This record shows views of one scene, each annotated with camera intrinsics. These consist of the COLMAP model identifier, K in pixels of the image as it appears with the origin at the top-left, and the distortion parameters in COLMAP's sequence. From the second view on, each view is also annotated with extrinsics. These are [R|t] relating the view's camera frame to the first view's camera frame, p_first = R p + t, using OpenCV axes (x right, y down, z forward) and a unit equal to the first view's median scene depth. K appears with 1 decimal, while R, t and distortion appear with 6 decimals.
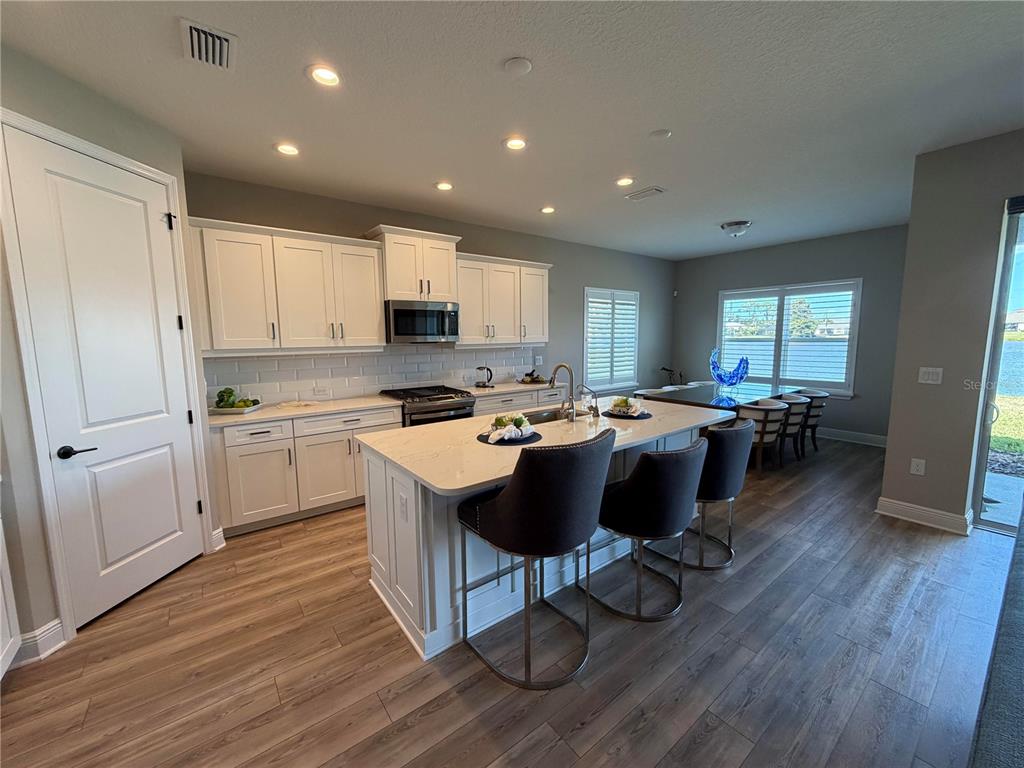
lens RADIAL K [[409.7, 0, 507.4], [0, 409.7, 384.3], [0, 0, 1]] dist [0.001716, -0.000596]
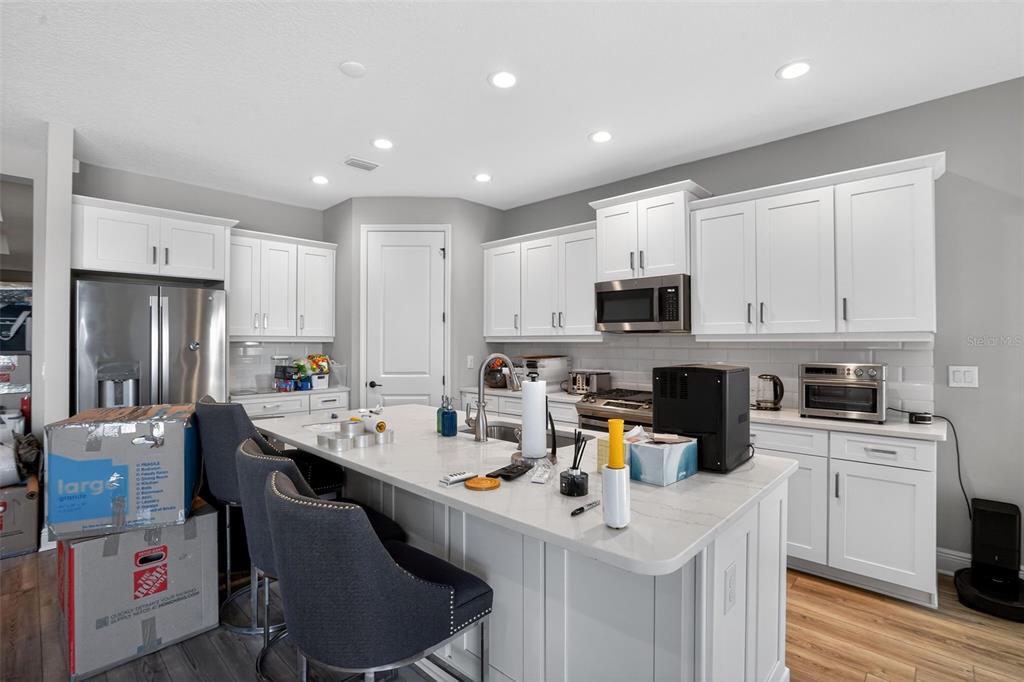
lens RADIAL K [[480.9, 0, 511.1], [0, 480.9, 349.0], [0, 0, 1]] dist [-0.058423, 0.021183]
pose [[0.156059, 0.025760, -0.987412, 0.671616], [-0.117676, 0.993025, 0.007308, -0.050590], [0.980713, 0.115054, 0.158002, 0.657493]]
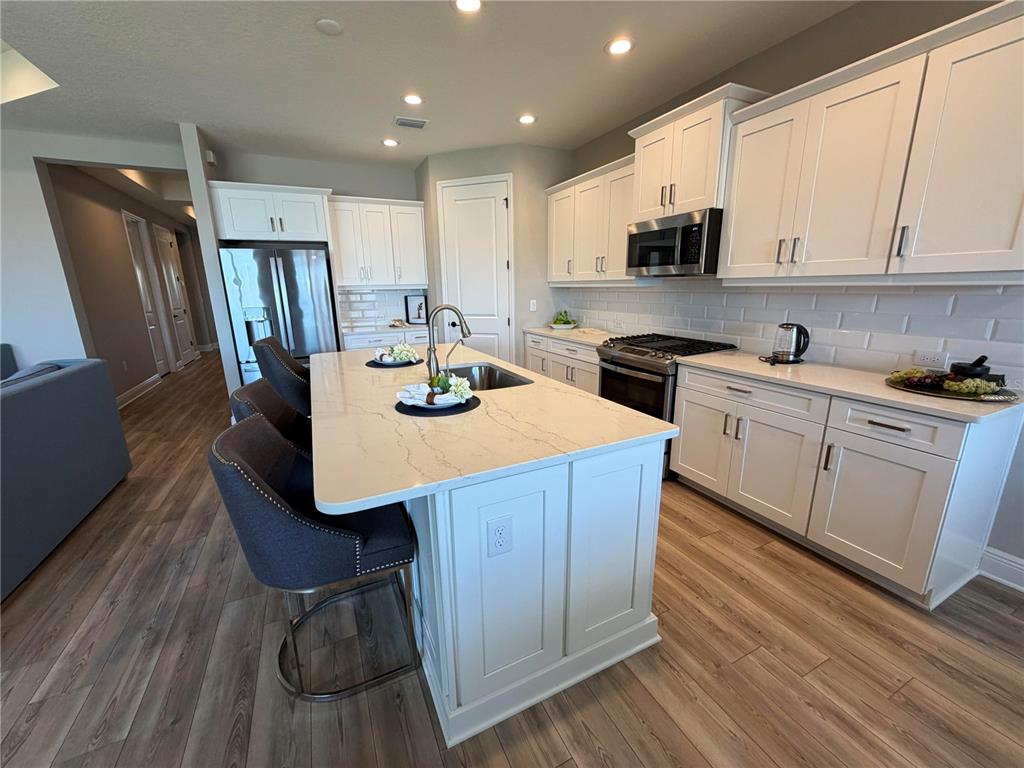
lens RADIAL K [[409.7, 0, 507.4], [0, 409.7, 384.3], [0, 0, 1]] dist [0.001716, -0.000596]
pose [[-0.204789, 0.248973, -0.946612, 0.628180], [-0.093319, 0.957737, 0.272088, -0.092503], [0.974348, 0.144057, -0.172900, 0.917676]]
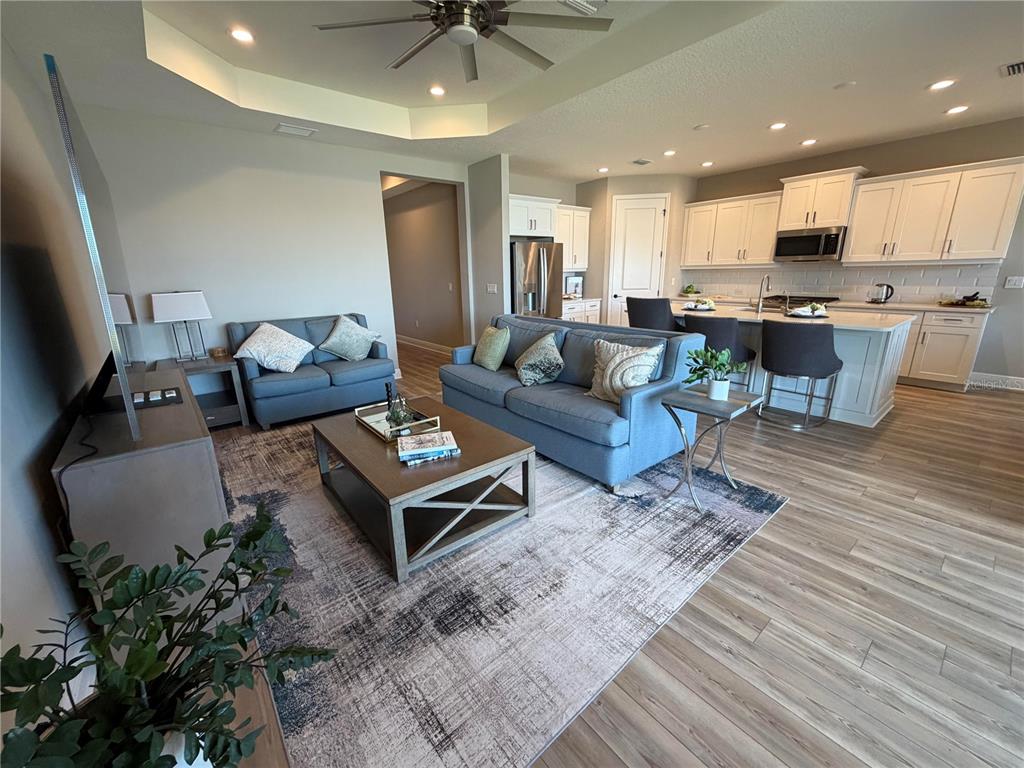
lens RADIAL K [[409.7, 0, 507.4], [0, 409.7, 384.3], [0, 0, 1]] dist [0.001716, -0.000596]
pose [[0.023004, 0.280231, -0.959657, 1.231894], [-0.094336, 0.956236, 0.276971, 0.004803], [0.995275, 0.084159, 0.048433, 0.000174]]
